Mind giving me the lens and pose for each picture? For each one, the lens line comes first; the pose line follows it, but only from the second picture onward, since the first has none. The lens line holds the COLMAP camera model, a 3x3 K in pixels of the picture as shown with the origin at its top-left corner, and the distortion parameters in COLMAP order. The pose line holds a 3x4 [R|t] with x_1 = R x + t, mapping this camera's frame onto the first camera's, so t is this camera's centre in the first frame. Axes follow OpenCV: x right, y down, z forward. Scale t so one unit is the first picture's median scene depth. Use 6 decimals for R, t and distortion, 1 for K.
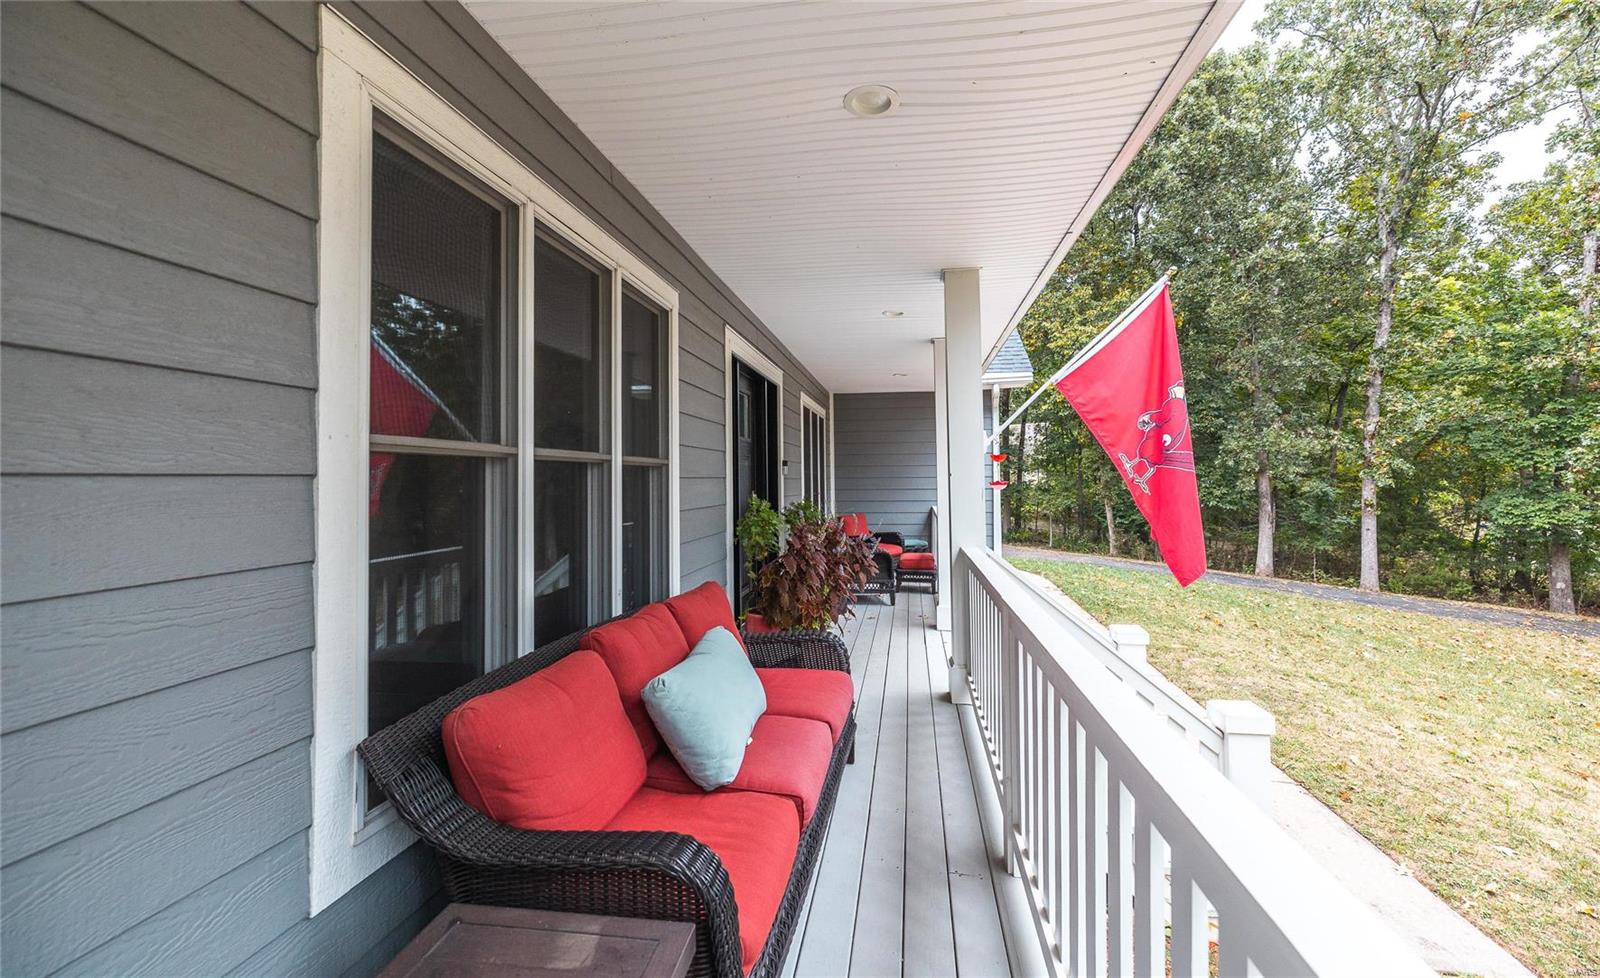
lens RADIAL K [[690.9, 0, 799.3], [0, 690.9, 481.0], [0, 0, 1]] dist [-0.007790, -0.000124]
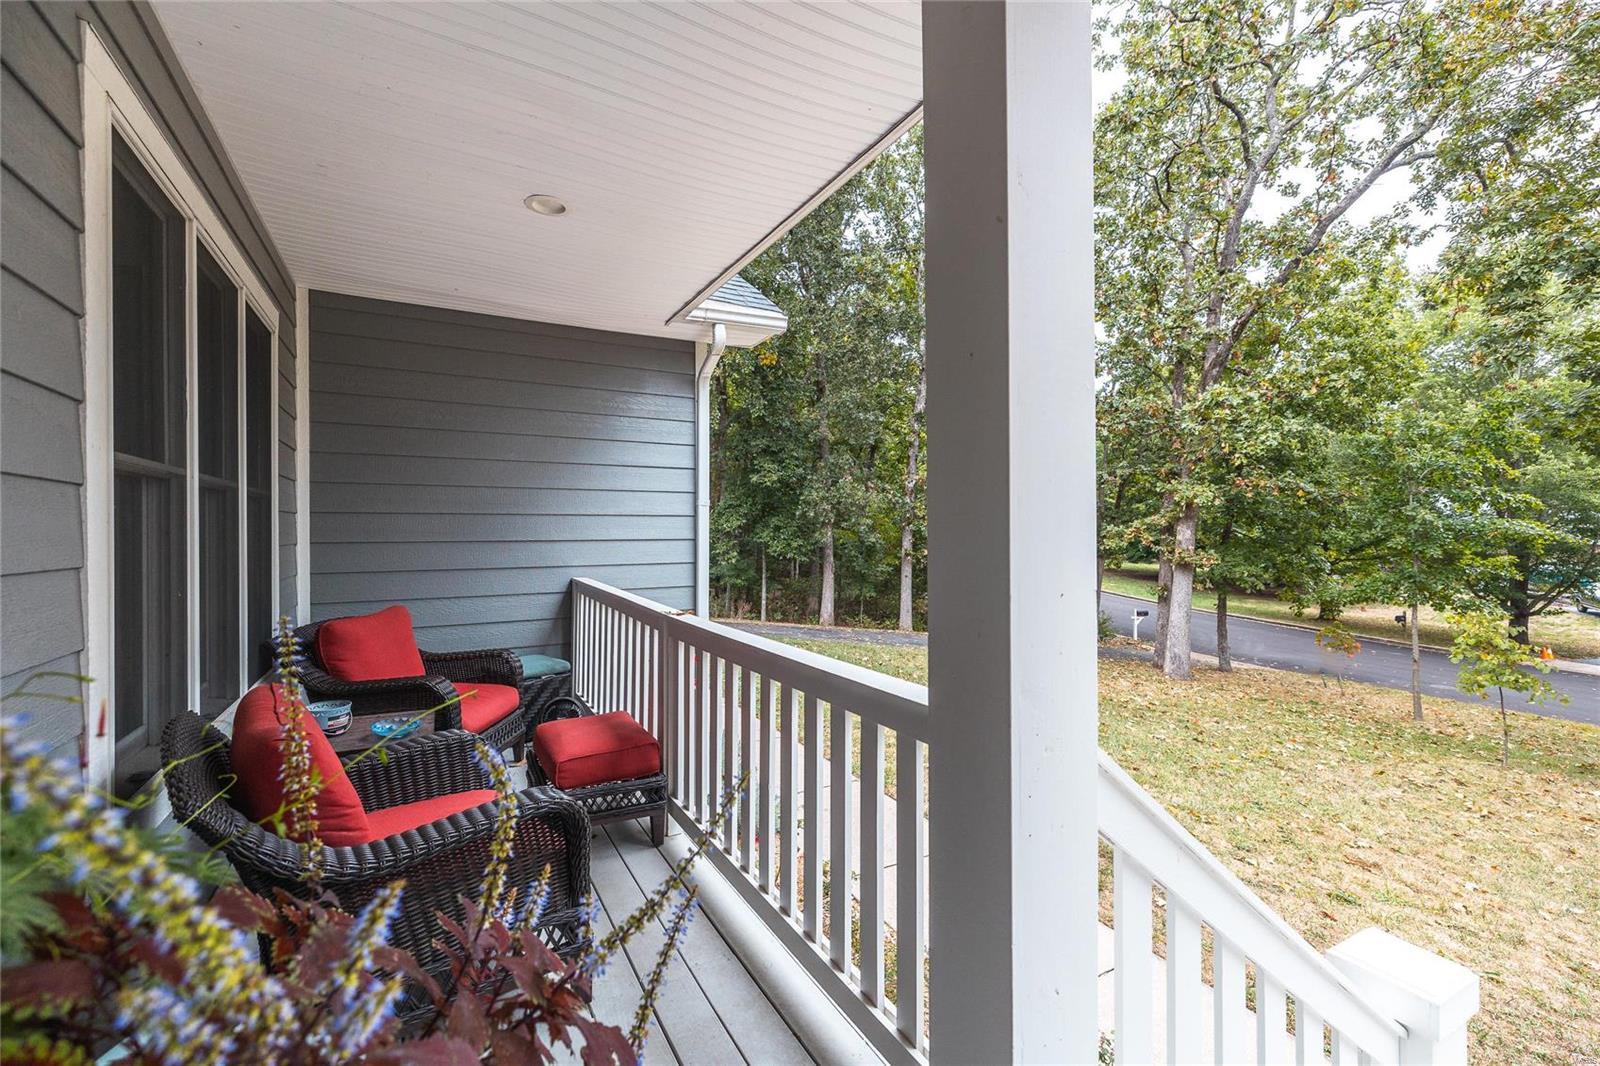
lens RADIAL K [[678.3, 0, 801.8], [0, 678.3, 532.1], [0, 0, 1]] dist [0.001120, 0.000054]
pose [[0.780501, 0.003637, 0.625144, 0.014022], [-0.001384, 0.999991, -0.004089, 0.003536], [-0.625153, 0.002326, 0.780499, 0.264174]]
